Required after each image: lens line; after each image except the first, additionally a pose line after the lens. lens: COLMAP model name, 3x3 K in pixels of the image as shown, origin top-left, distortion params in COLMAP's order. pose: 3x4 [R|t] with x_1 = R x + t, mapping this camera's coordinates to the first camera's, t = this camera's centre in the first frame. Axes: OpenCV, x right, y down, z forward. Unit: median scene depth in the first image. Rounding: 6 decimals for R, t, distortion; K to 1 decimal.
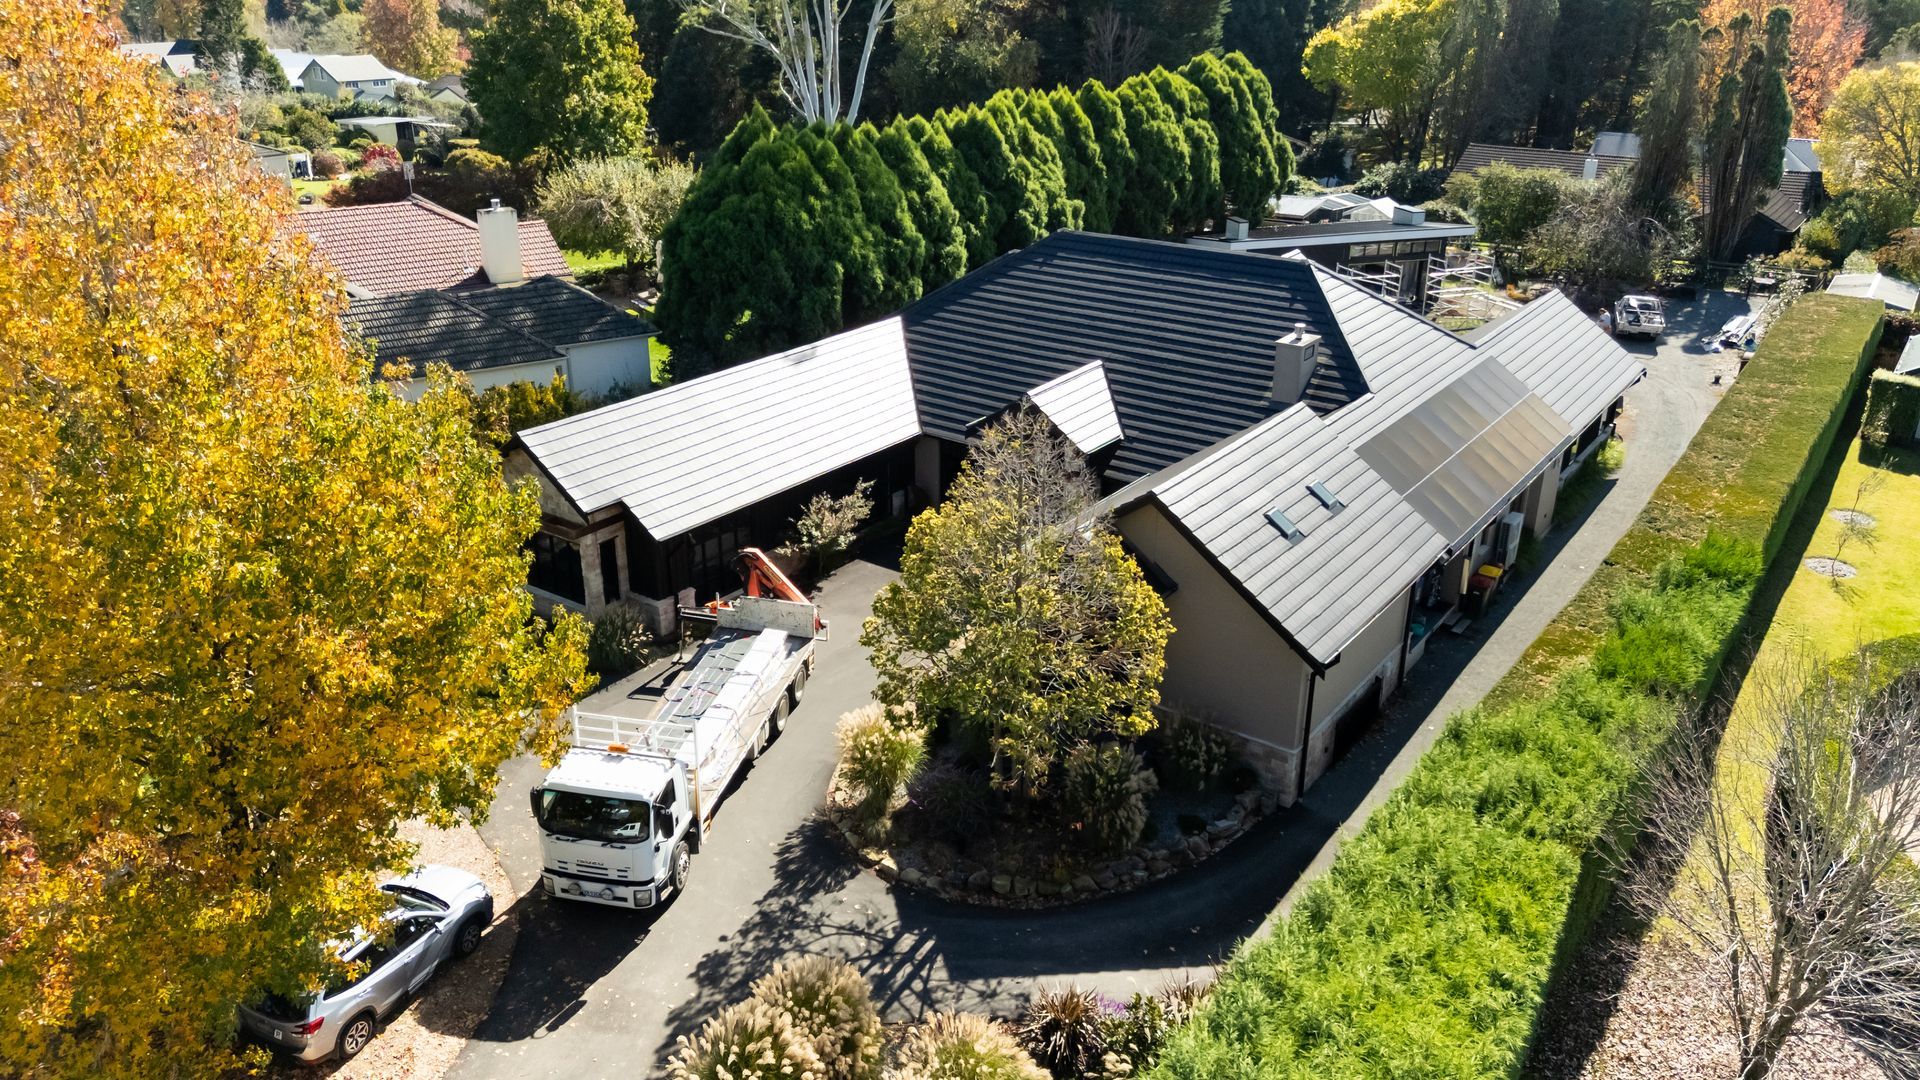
lens RADIAL K [[1411.4, 0, 960.0], [0, 1411.4, 540.0], [0, 0, 1]] dist [0.065329, -0.067173]
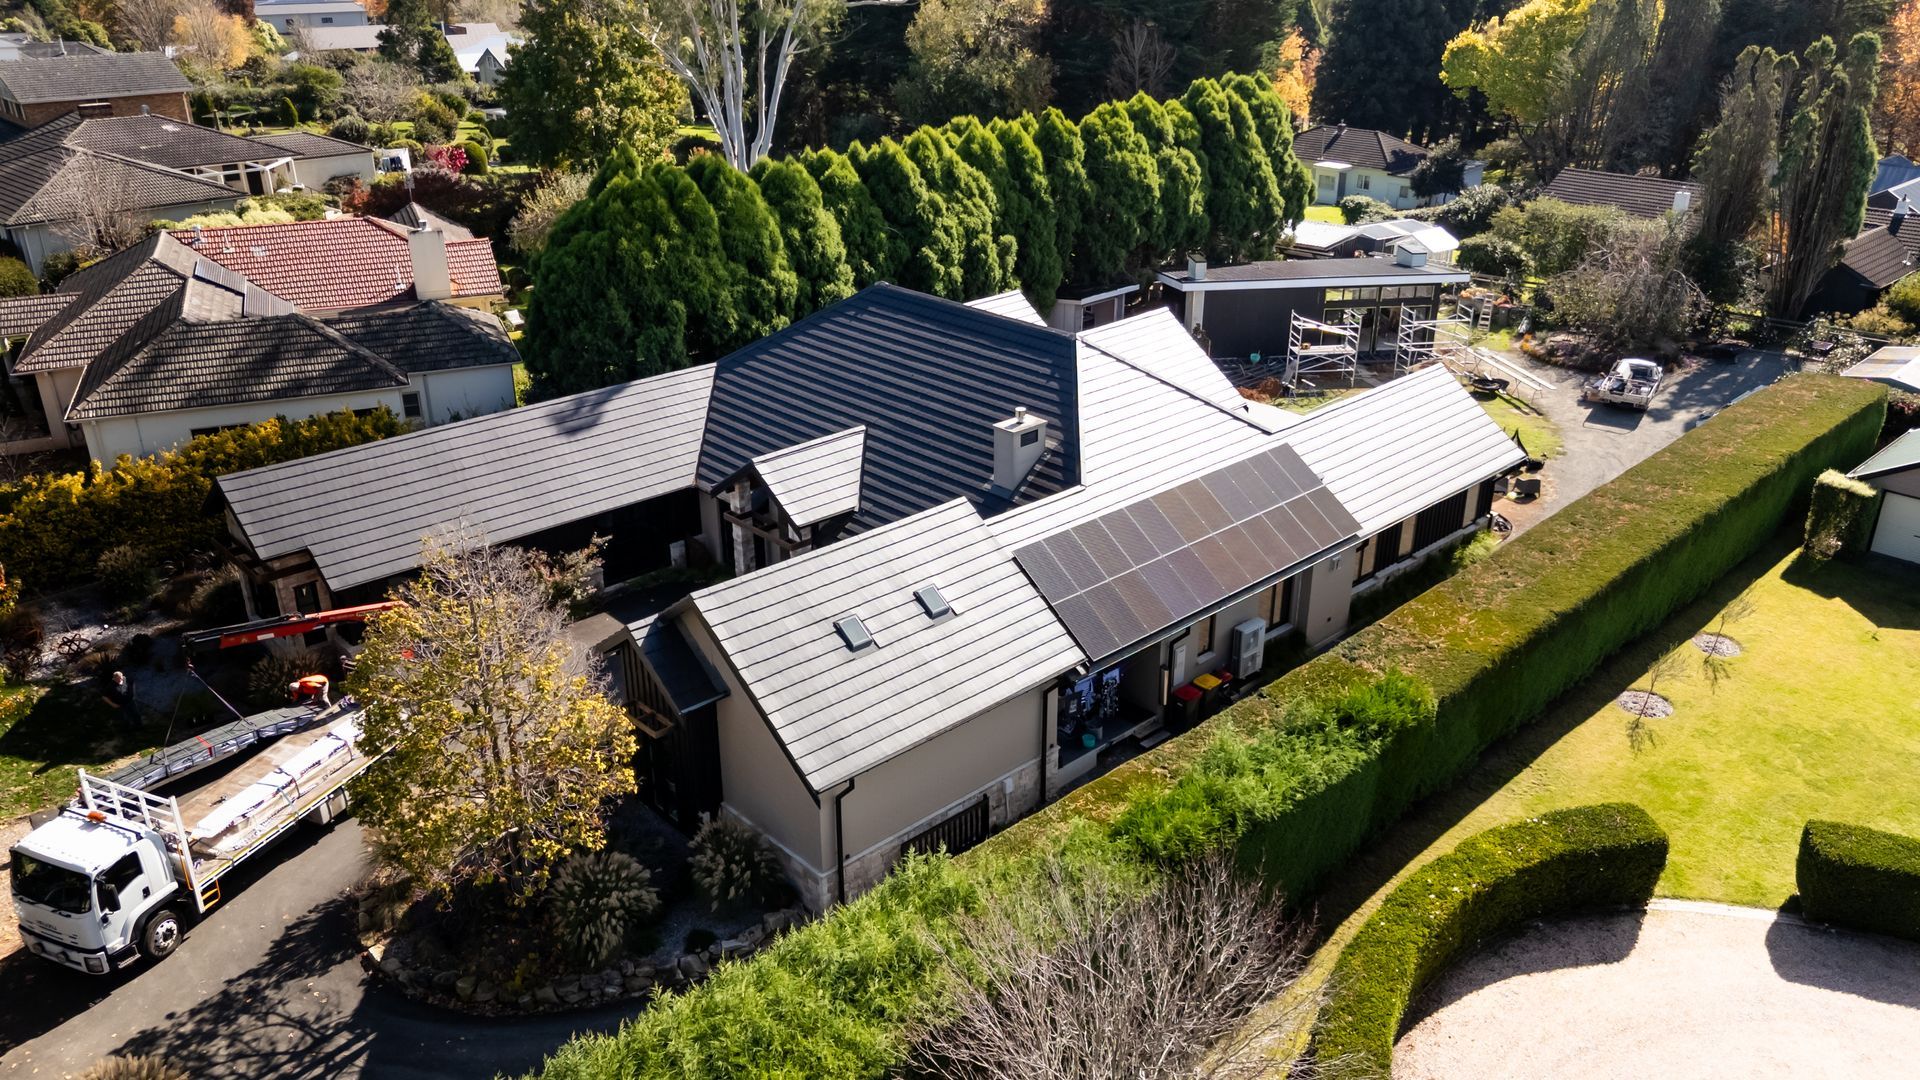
lens RADIAL K [[1411.4, 0, 960.0], [0, 1411.4, 540.0], [0, 0, 1]] dist [0.065329, -0.067173]
pose [[0.982256, 0.072240, -0.173075, 0.216169], [-0.069066, 0.997316, 0.024304, -0.048827], [0.174366, -0.011919, 0.984609, 0.032503]]
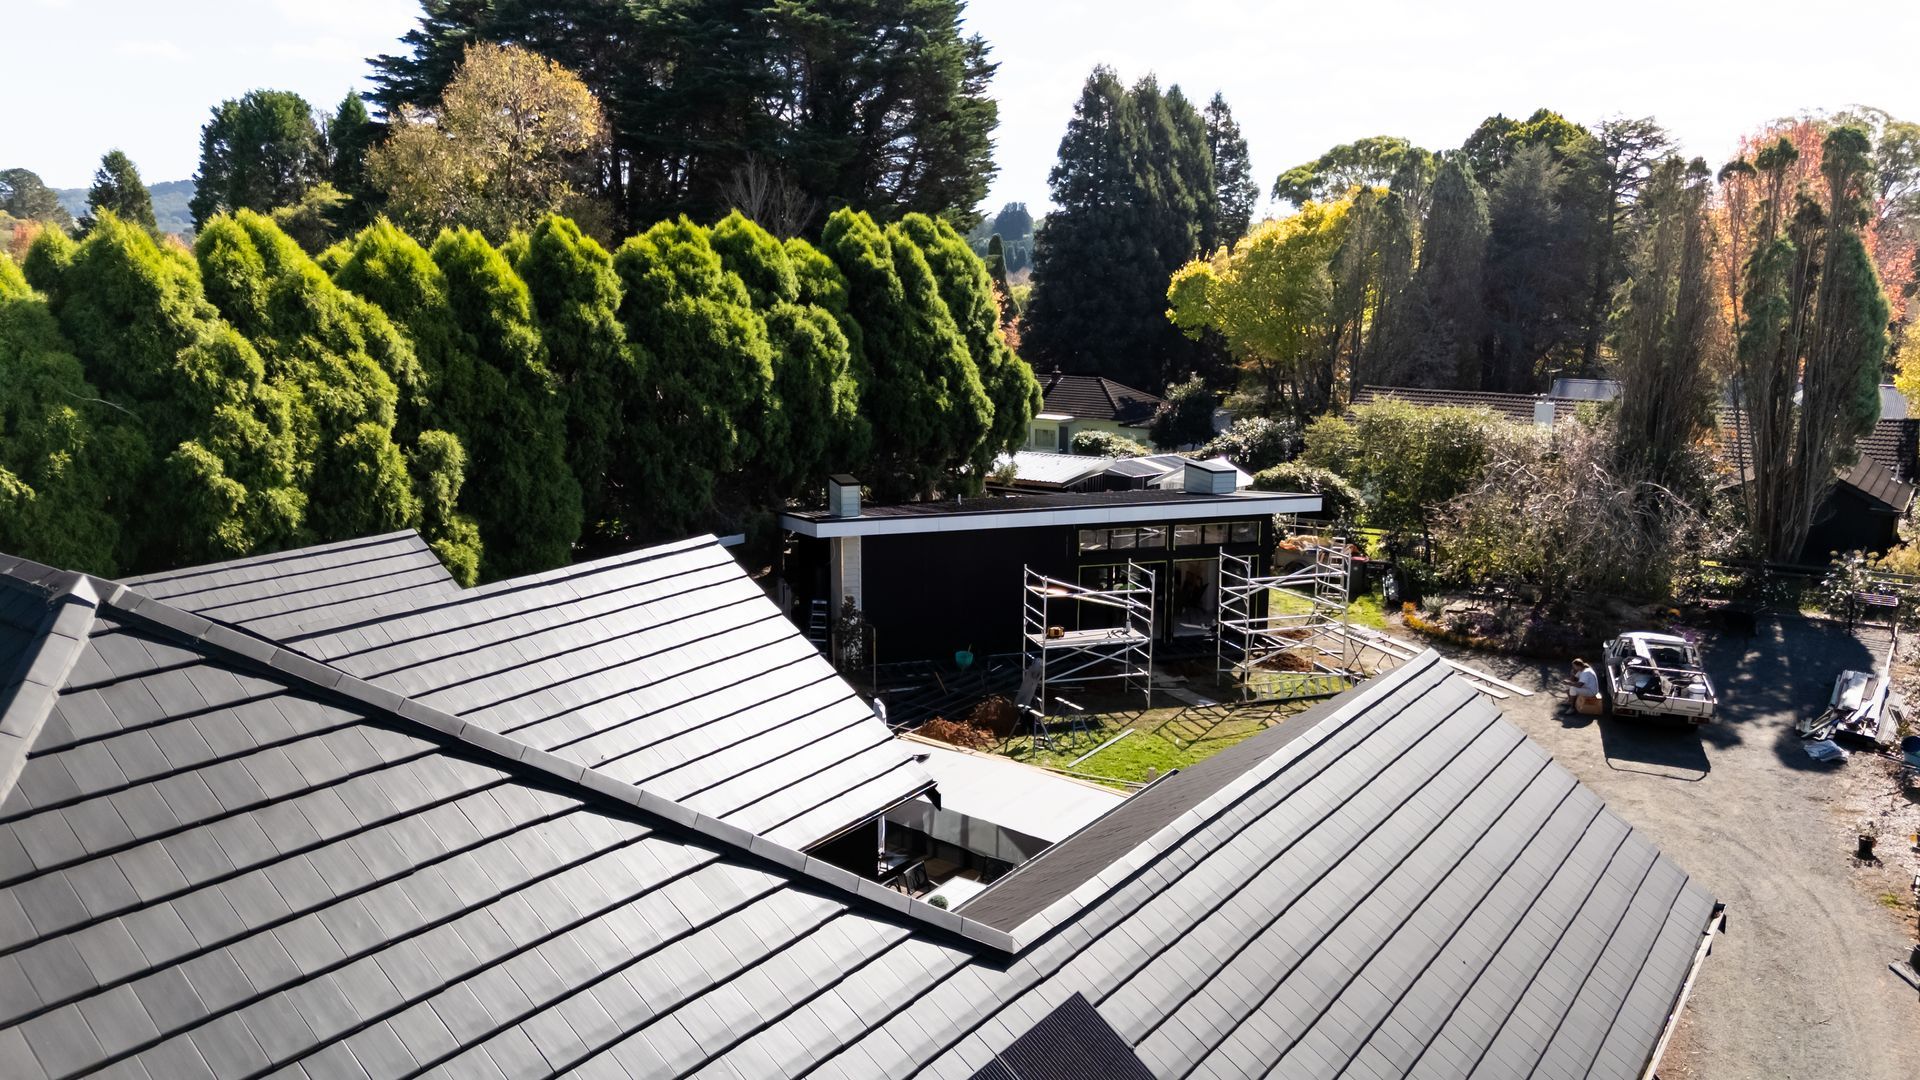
lens RADIAL K [[1411.4, 0, 943.3], [0, 1411.4, 552.1], [0, 0, 1]] dist [0.141034, -0.212892]
pose [[0.999982, 0.000265, -0.005942, 0.233054], [-0.001403, 0.981339, -0.192282, -0.101915], [0.005780, 0.192287, 0.981322, 0.503366]]
